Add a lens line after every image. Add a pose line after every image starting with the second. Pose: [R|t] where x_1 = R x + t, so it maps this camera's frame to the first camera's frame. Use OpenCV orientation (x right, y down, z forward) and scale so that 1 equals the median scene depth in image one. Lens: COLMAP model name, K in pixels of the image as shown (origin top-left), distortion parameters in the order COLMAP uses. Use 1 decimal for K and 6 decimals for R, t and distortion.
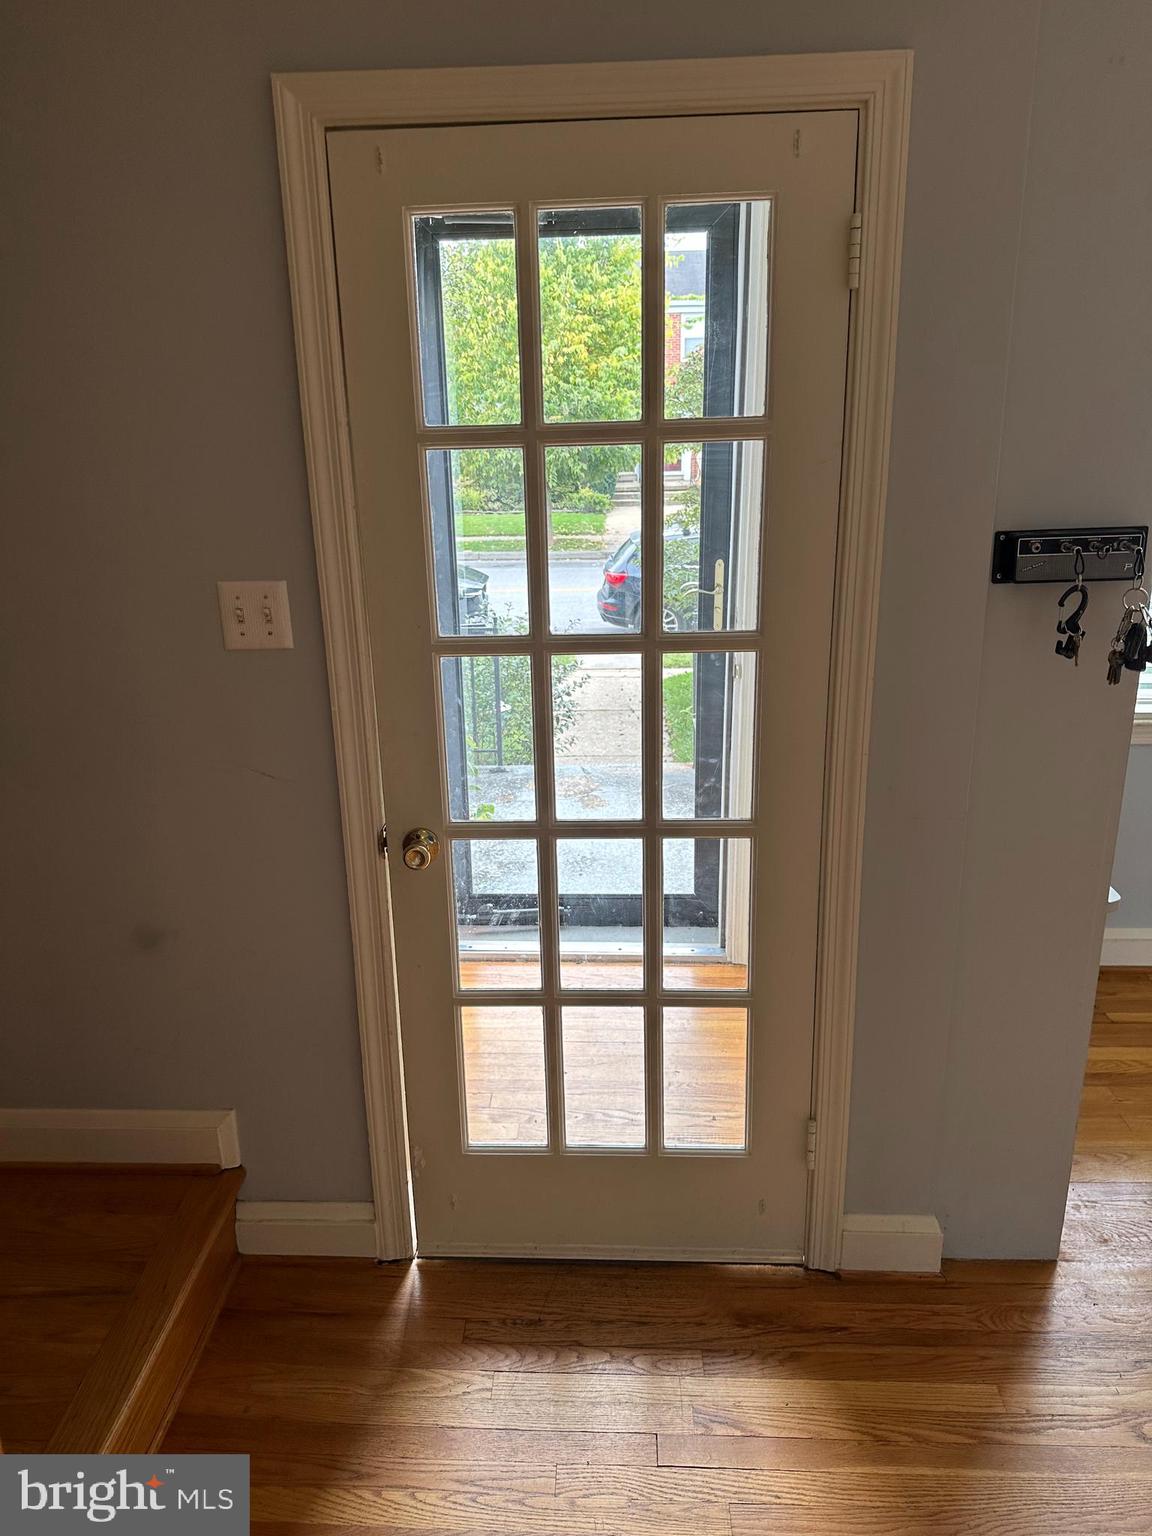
lens RADIAL K [[1067.2, 0, 576.0], [0, 1067.2, 768.0], [0, 0, 1]] dist [0.045275, -0.064283]
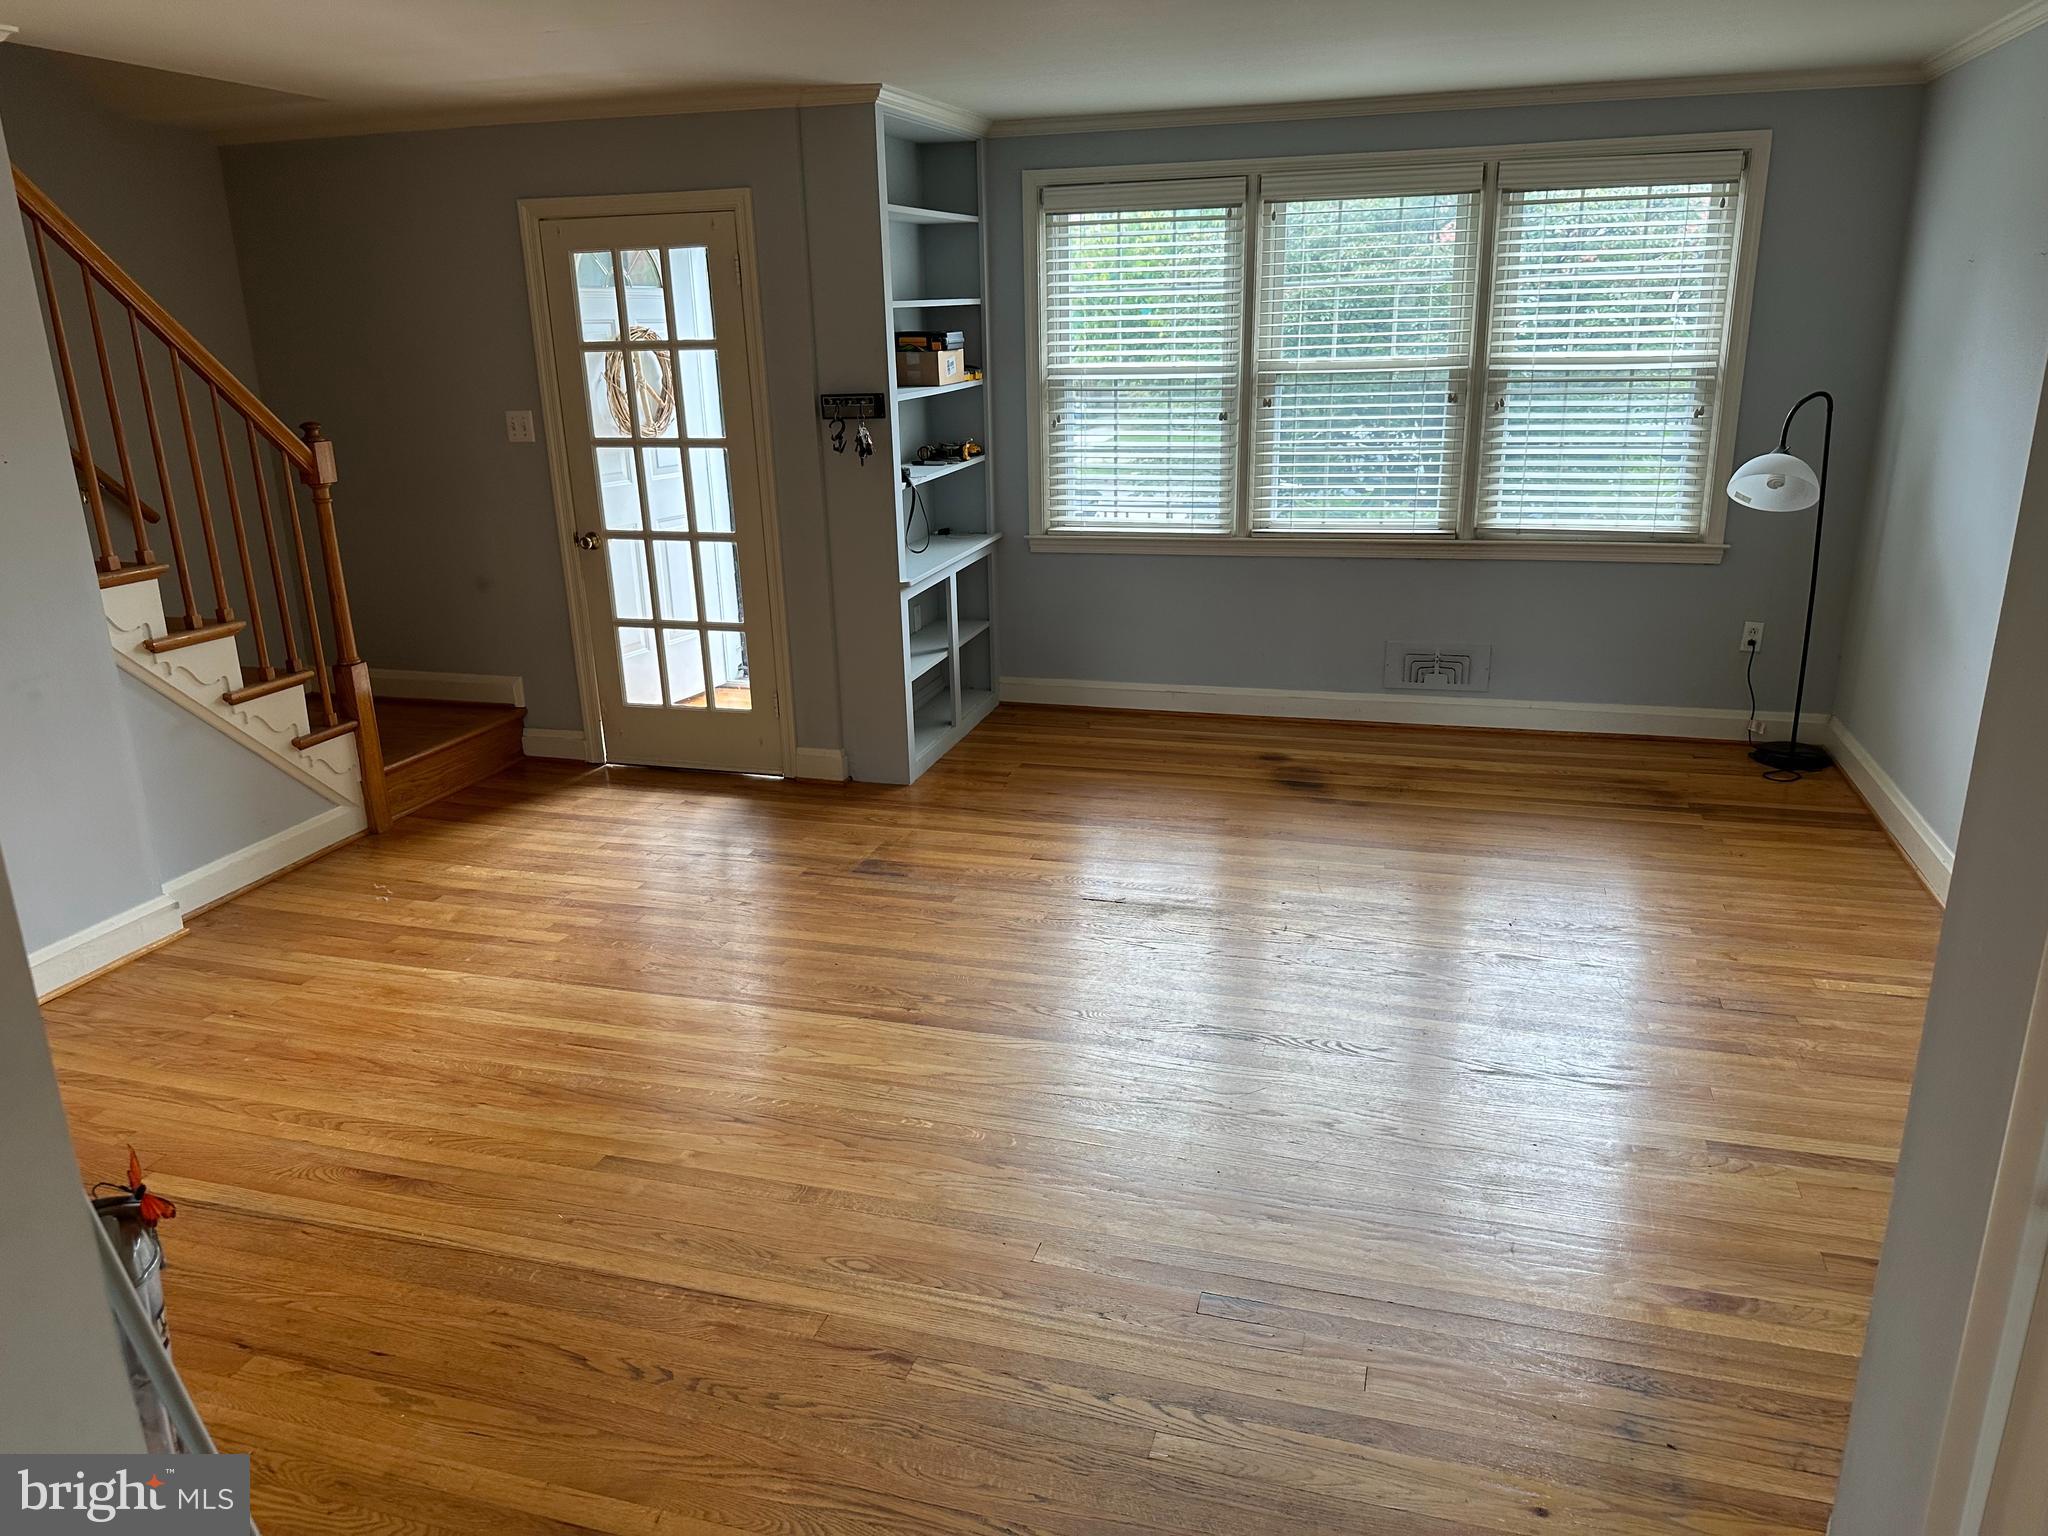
lens RADIAL K [[1439.4, 0, 1016.2], [0, 1439.4, 774.4], [0, 0, 1]] dist [0.152499, -0.266211]
pose [[0.968856, 0.072659, -0.236726, 1.297411], [-0.069750, 0.997351, 0.020653, 0.390456], [0.237599, -0.003498, 0.971357, -1.512937]]
